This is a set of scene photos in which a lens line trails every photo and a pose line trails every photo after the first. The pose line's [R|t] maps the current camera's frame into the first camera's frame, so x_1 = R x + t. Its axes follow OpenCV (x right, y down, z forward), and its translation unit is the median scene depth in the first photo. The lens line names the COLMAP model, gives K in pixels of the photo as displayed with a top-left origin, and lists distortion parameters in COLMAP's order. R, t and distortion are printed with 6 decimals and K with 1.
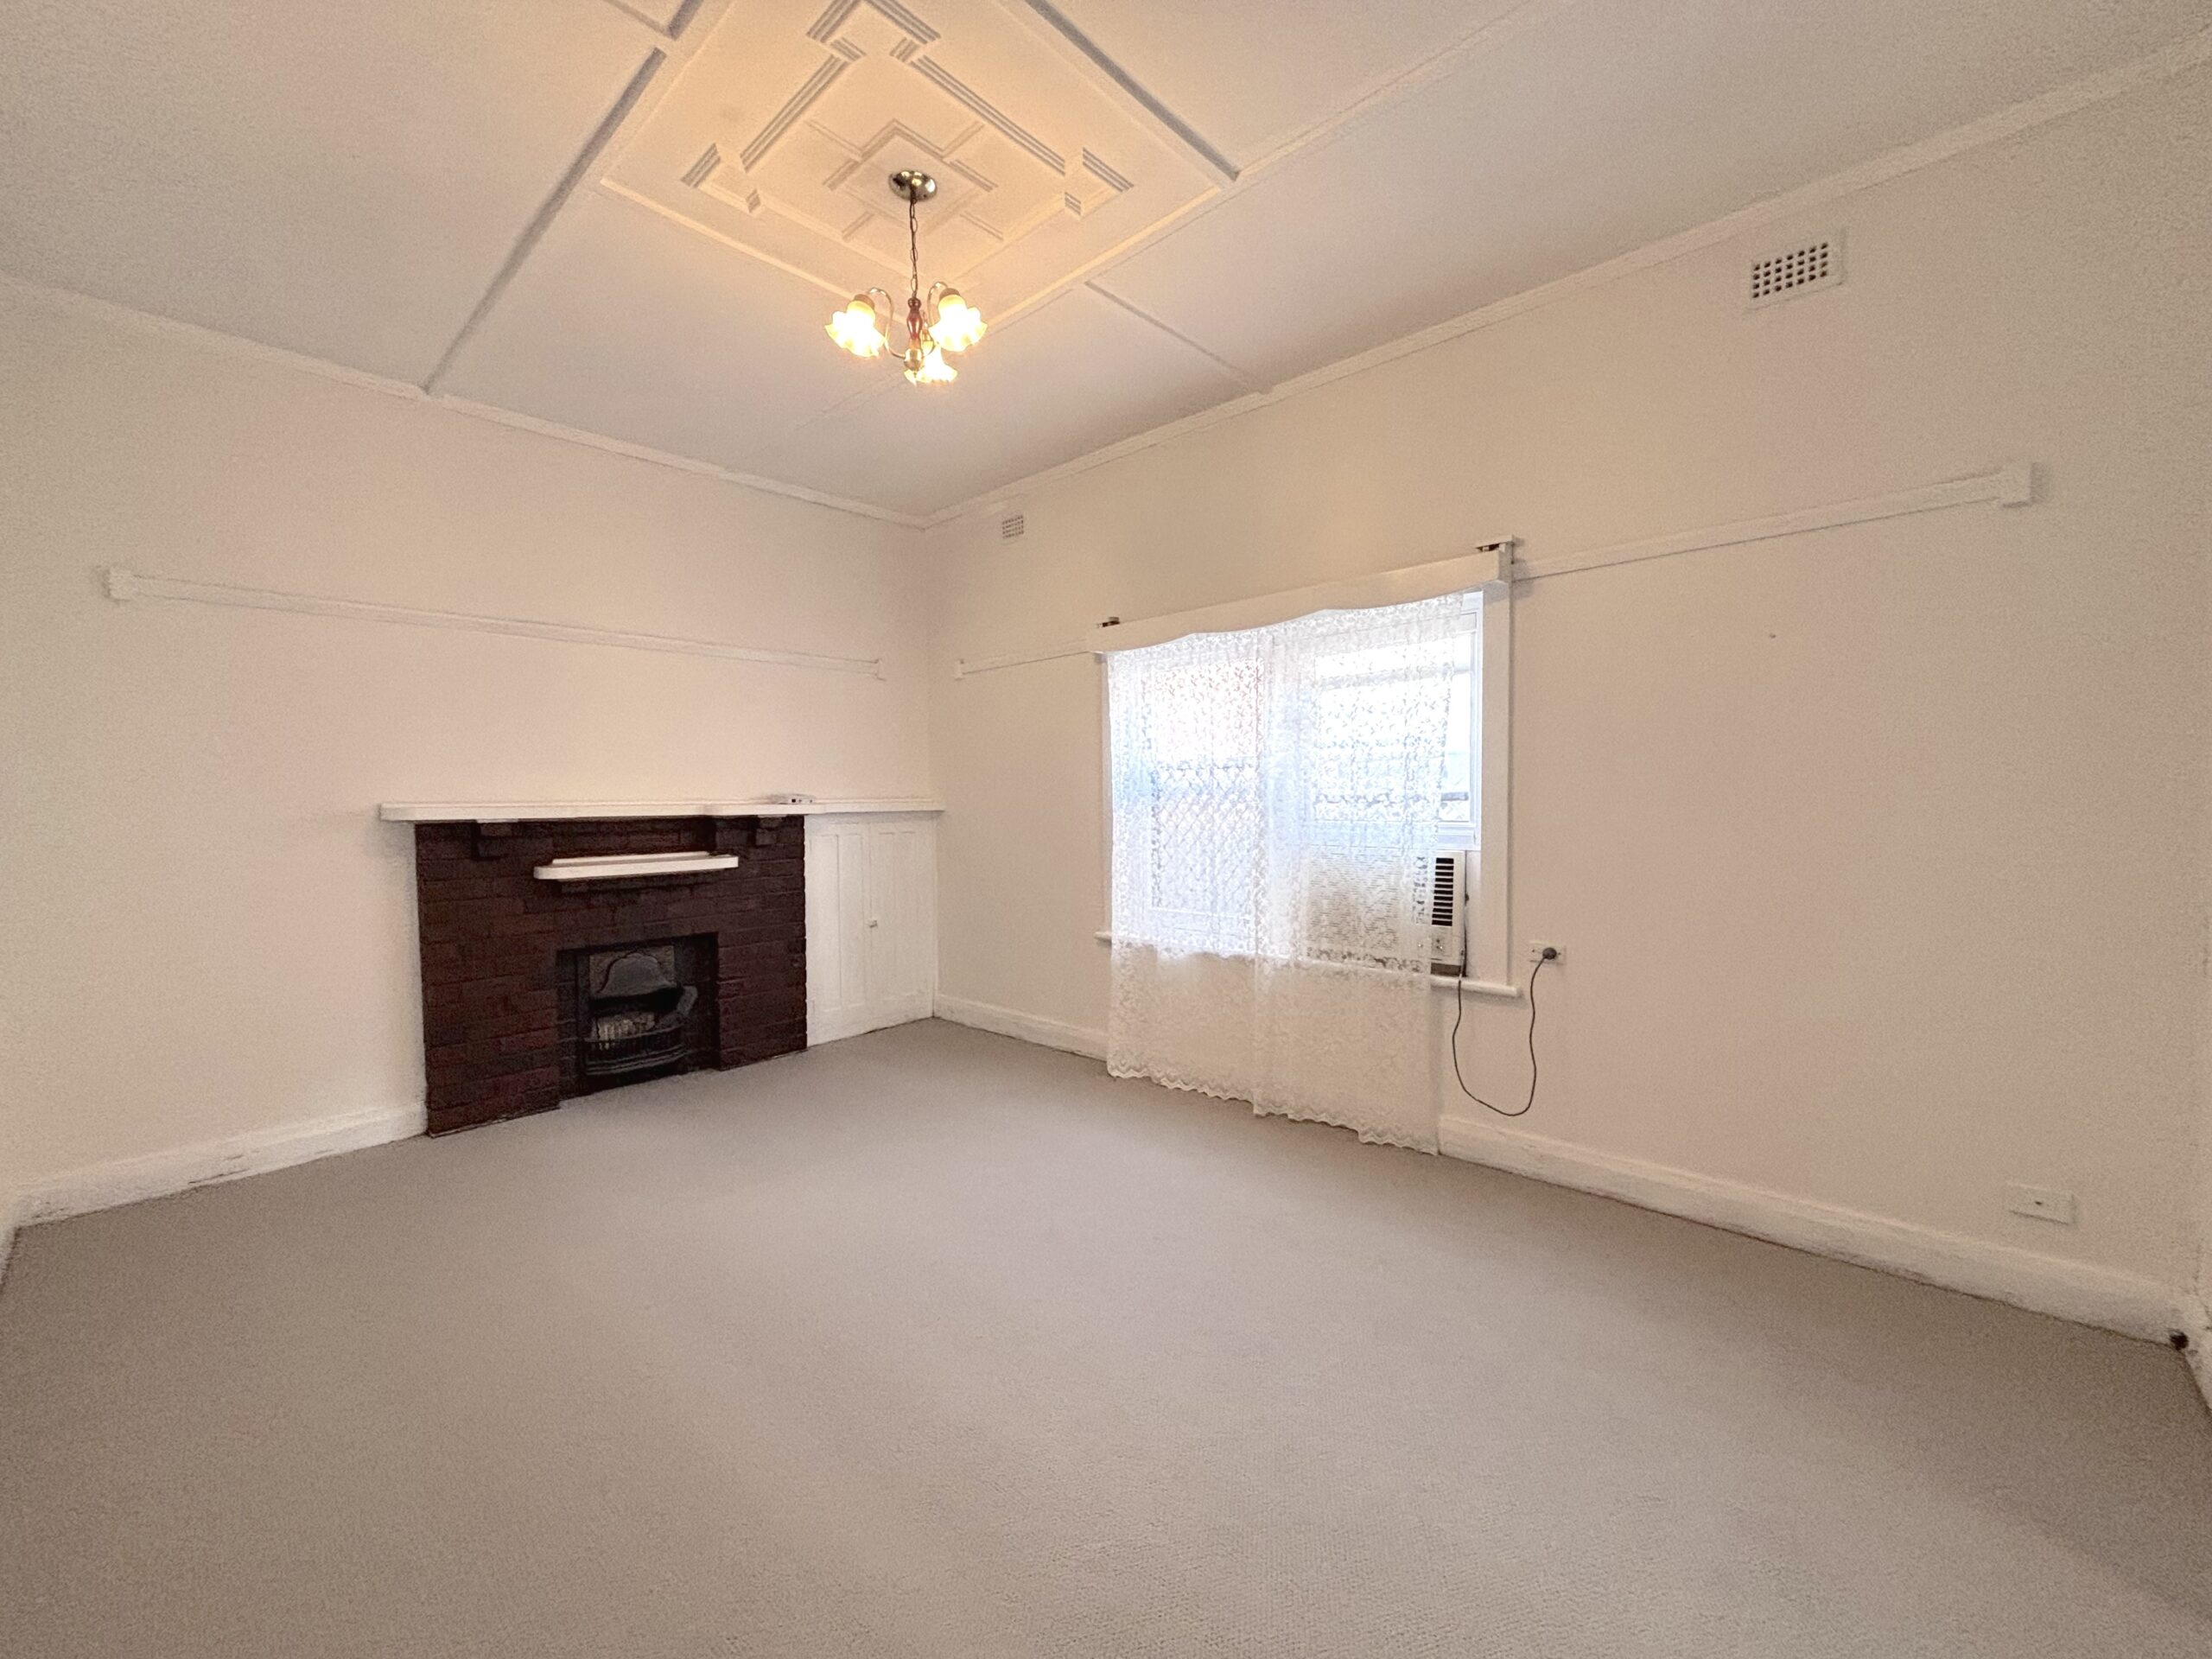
lens RADIAL K [[900.0, 0, 1112.5], [0, 900.0, 824.2], [0, 0, 1]] dist [0.000369, 0.000111]
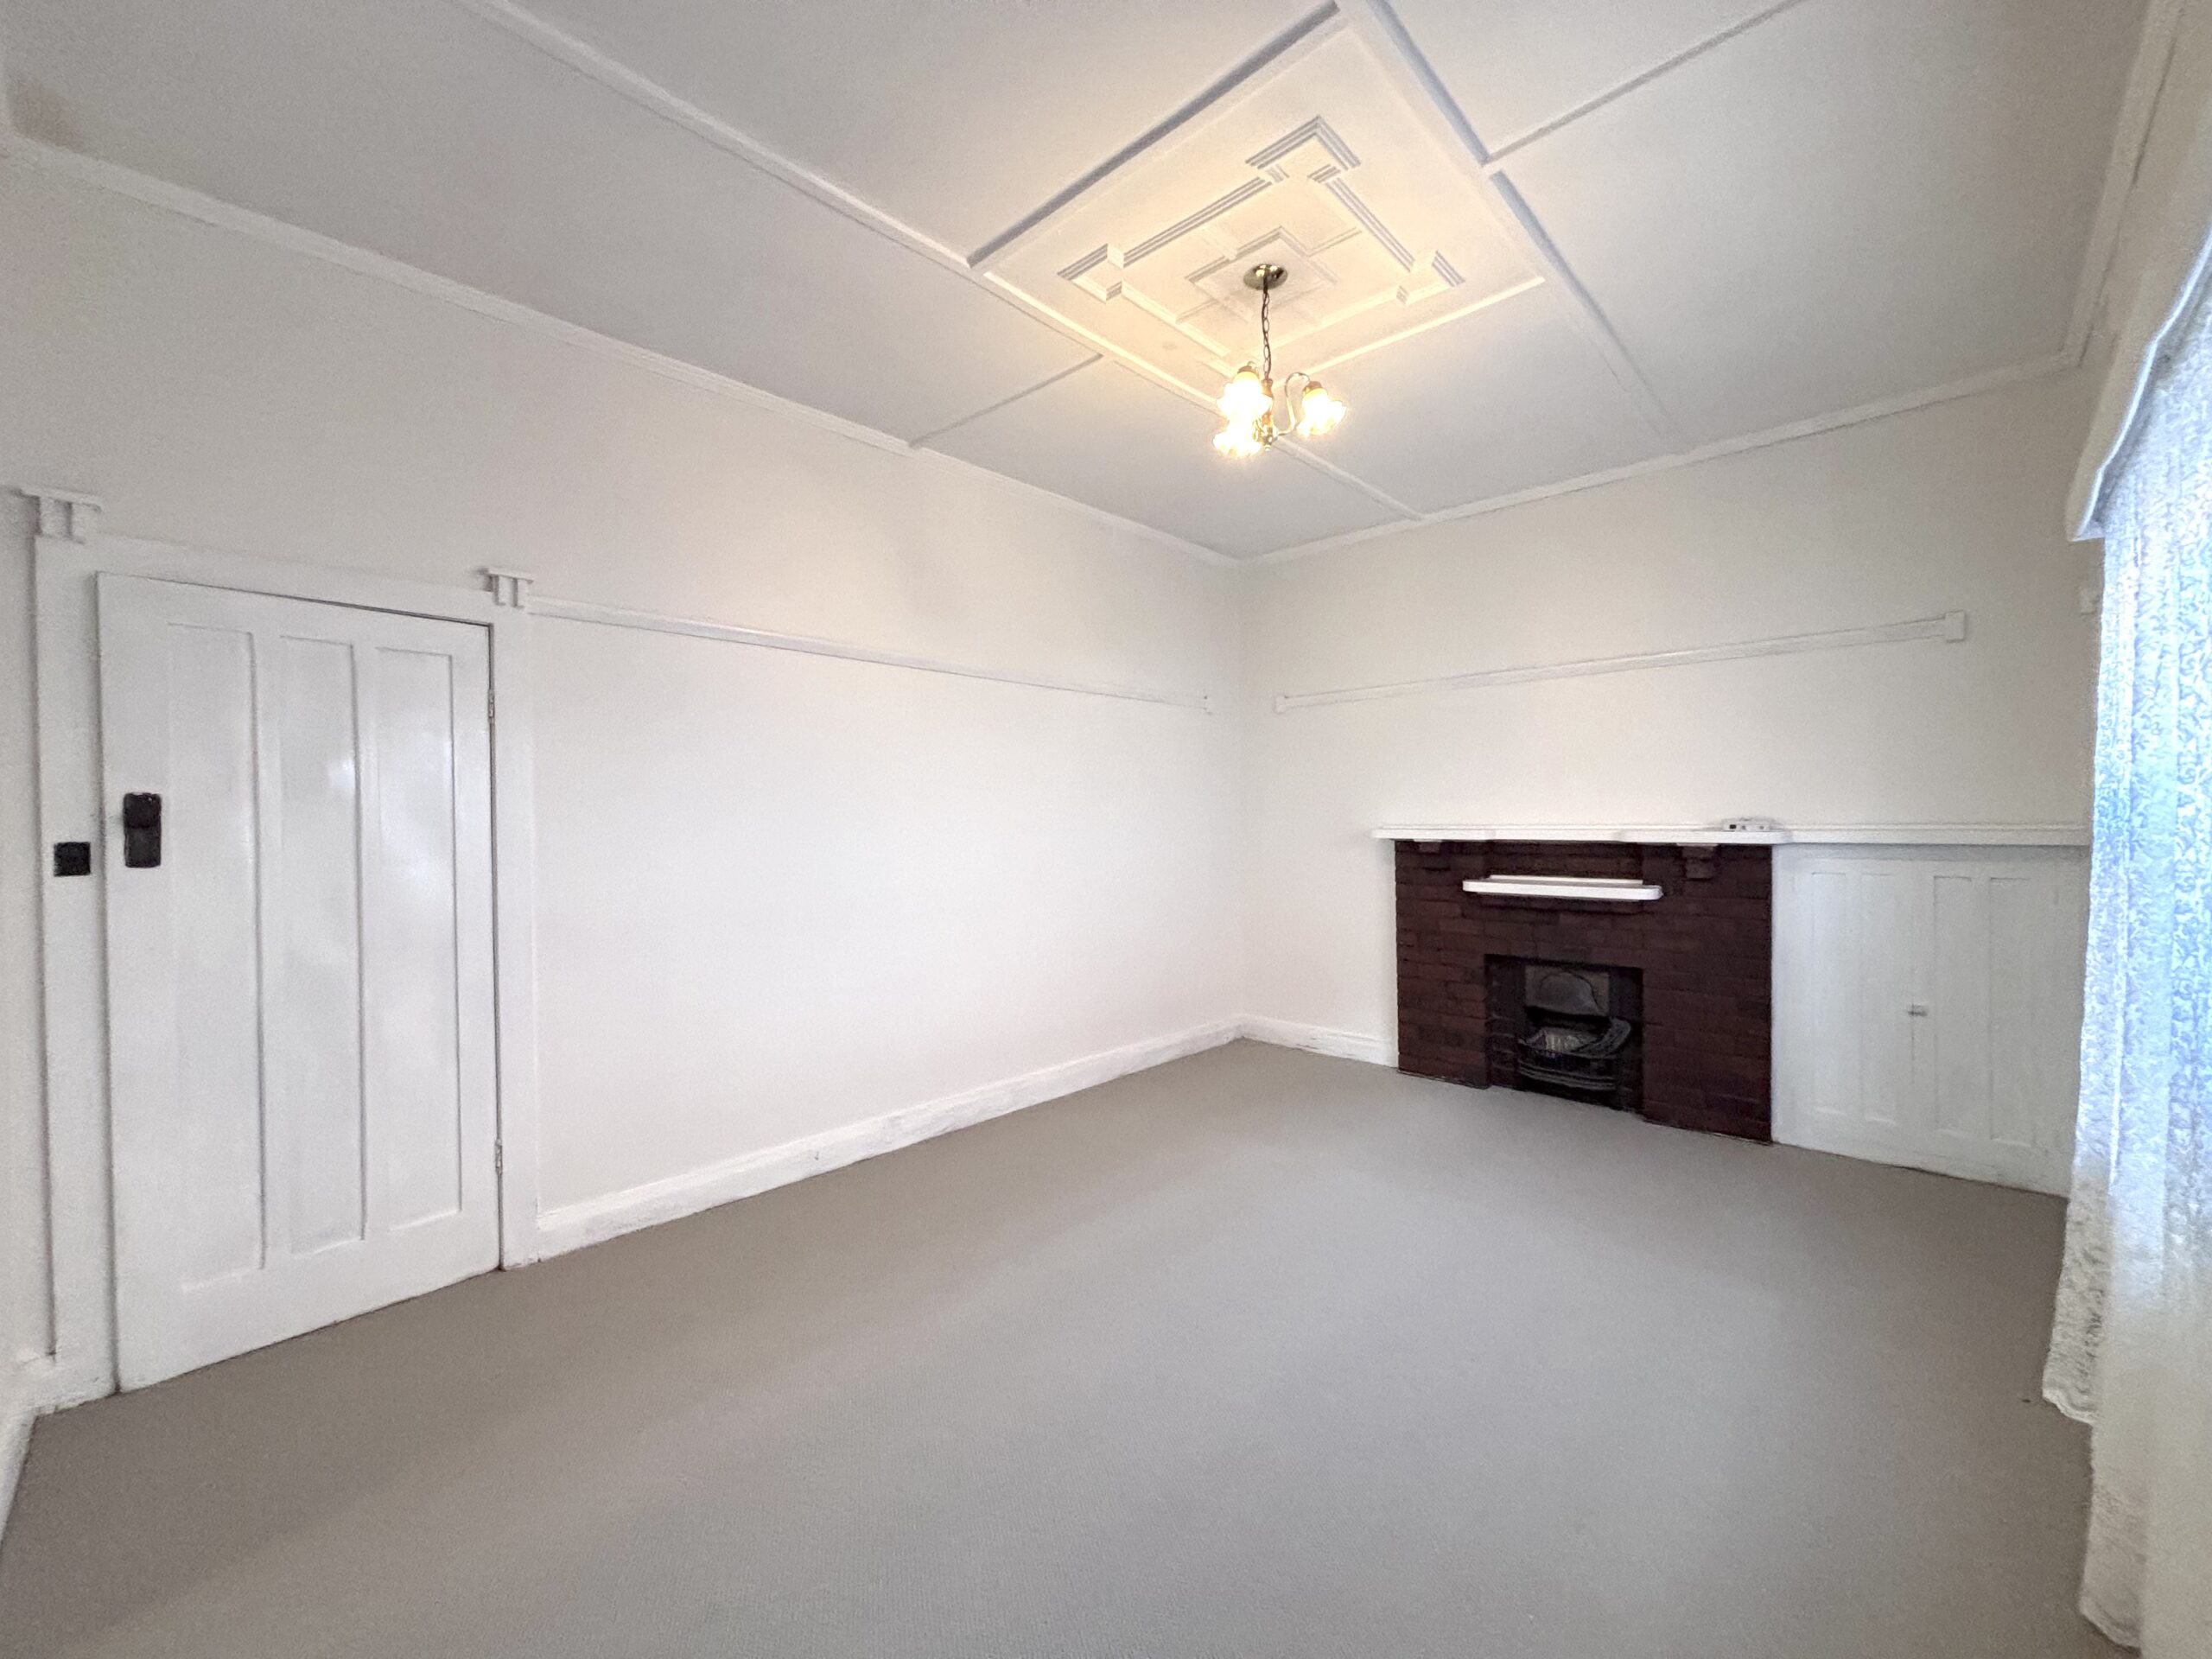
lens RADIAL K [[888.1, 0, 1112.1], [0, 888.1, 836.2], [0, 0, 1]] dist [0.000404, 0.000336]
pose [[-0.008993, 0.024105, -0.999669, 0.483457], [-0.024322, 0.999408, 0.024318, -0.025021], [0.999664, 0.024533, -0.008401, 0.477613]]
